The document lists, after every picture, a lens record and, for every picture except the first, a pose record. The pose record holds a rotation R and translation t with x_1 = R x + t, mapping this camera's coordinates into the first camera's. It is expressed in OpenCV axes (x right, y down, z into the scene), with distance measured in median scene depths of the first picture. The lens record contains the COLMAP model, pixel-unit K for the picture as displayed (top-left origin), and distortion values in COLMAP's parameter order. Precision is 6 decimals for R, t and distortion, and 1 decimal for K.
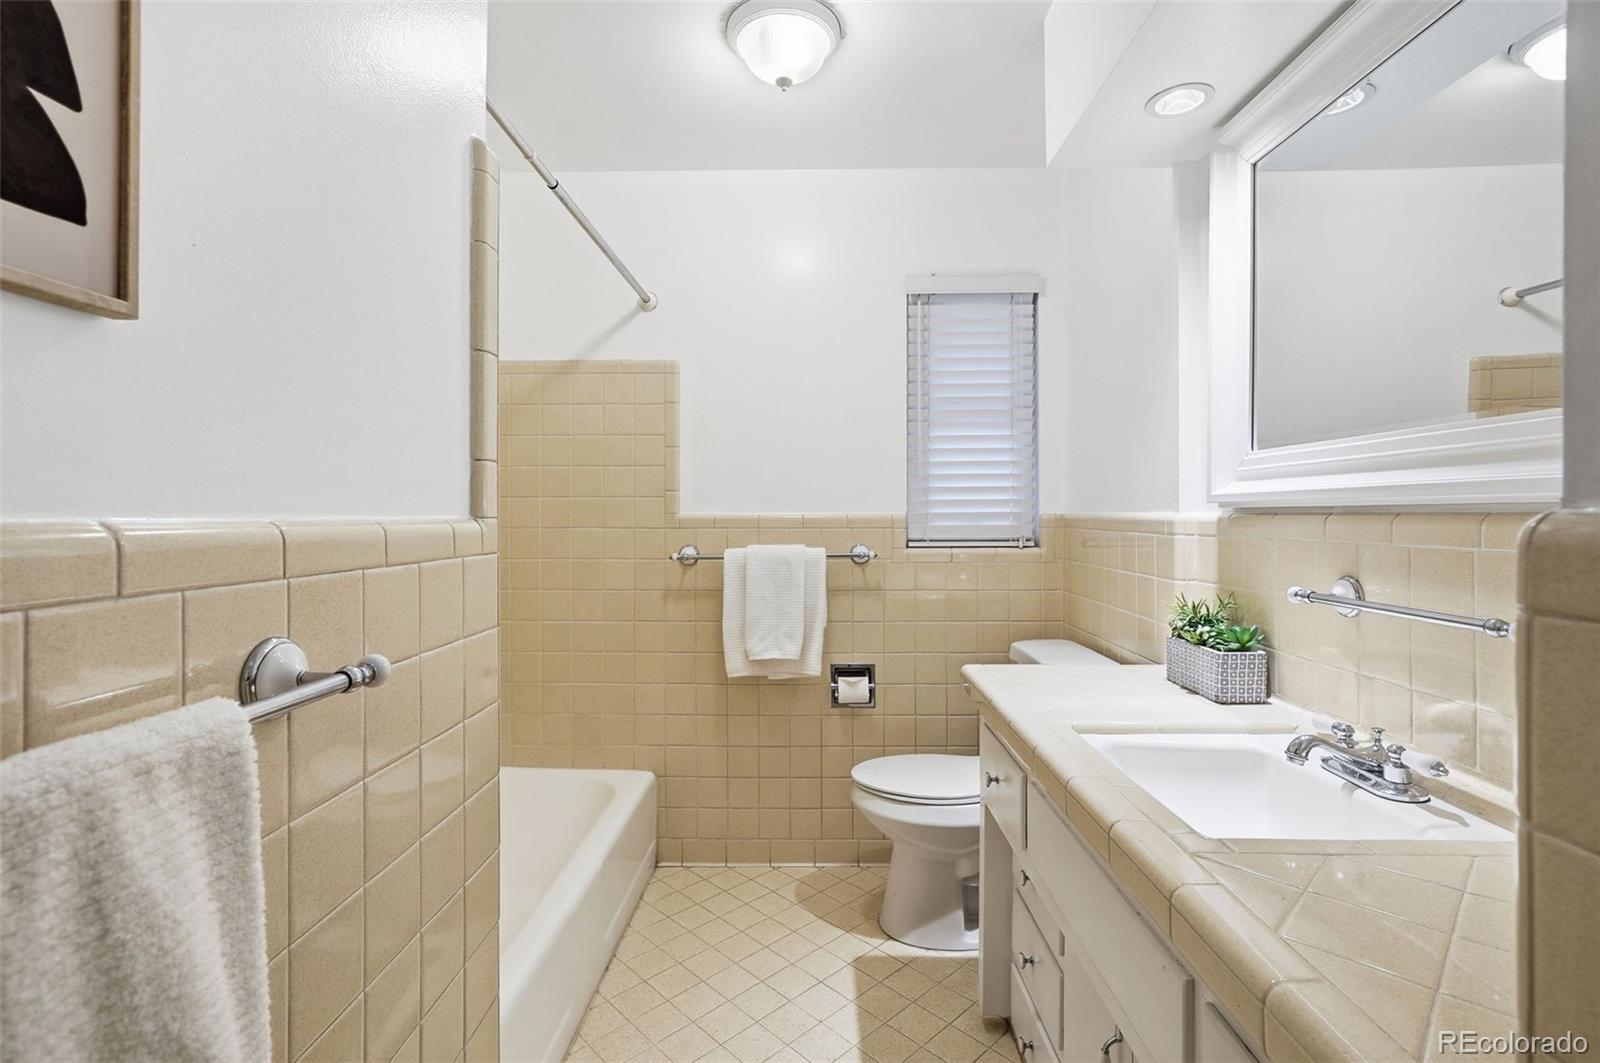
lens RADIAL K [[748.1, 0, 804.3], [0, 748.1, 515.8], [0, 0, 1]] dist [-0.016720, 0.006105]
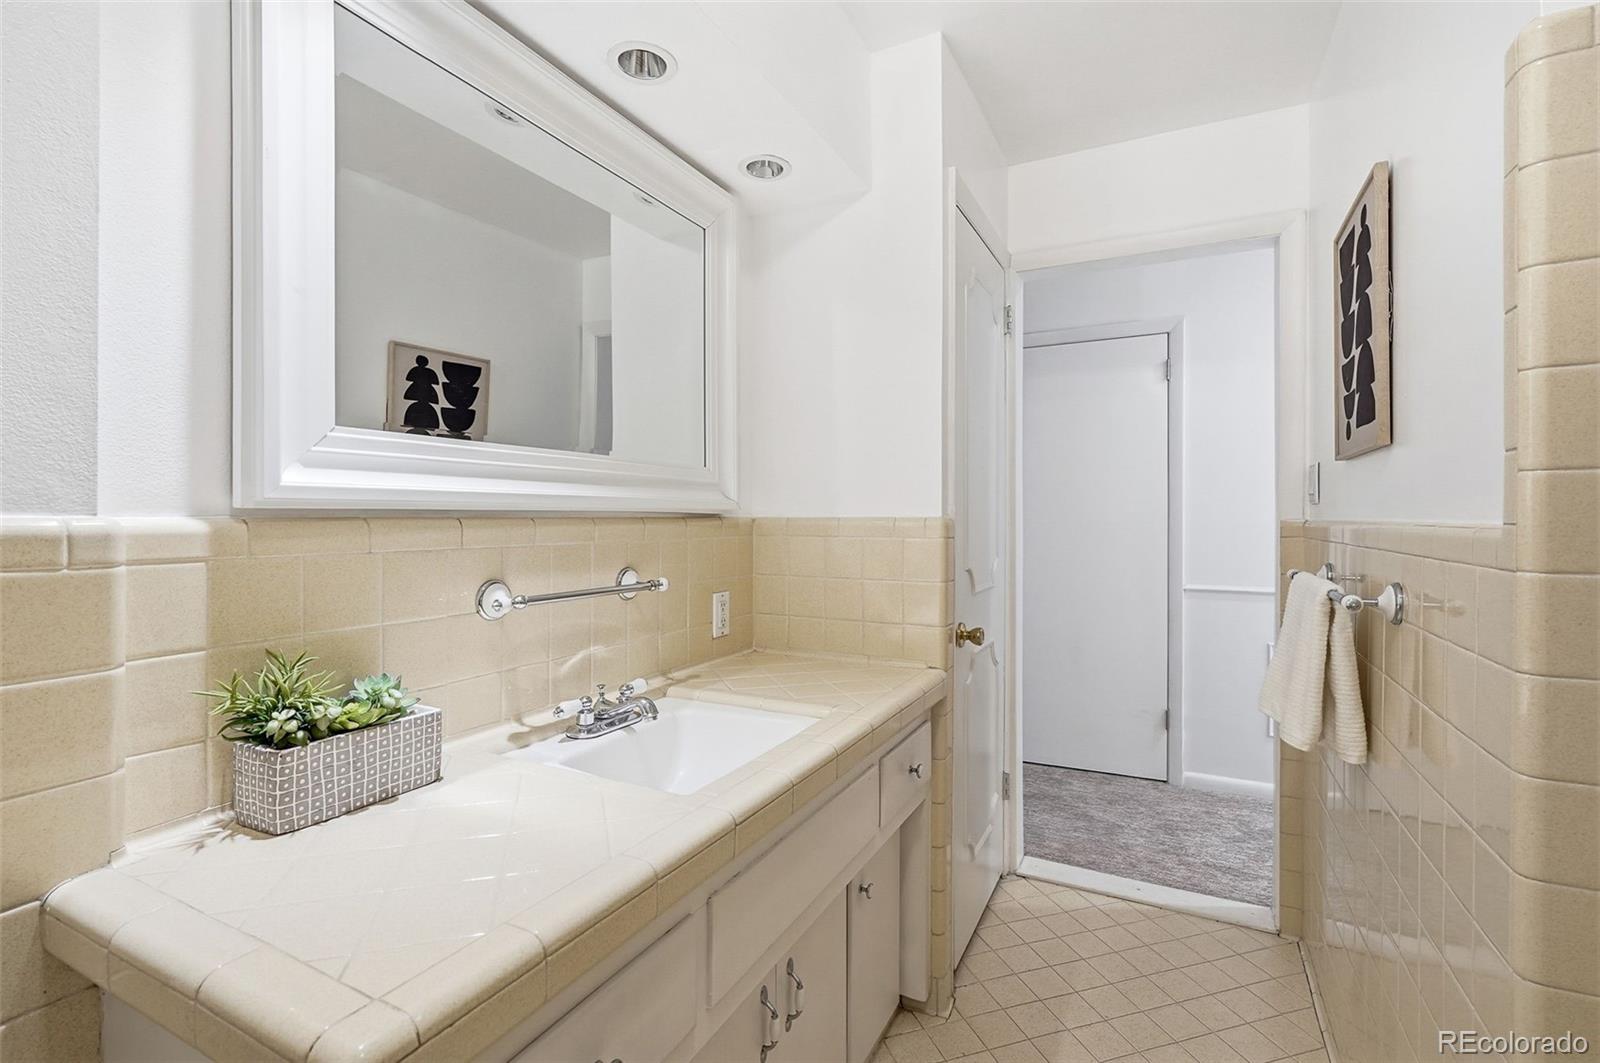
lens RADIAL K [[748.1, 0, 804.3], [0, 748.1, 515.8], [0, 0, 1]] dist [-0.016720, 0.006105]
pose [[-0.905340, 0.002039, 0.424683, -0.065227], [0.001333, 0.999997, -0.001960, -0.003150], [-0.424686, -0.001209, -0.905340, 1.404176]]
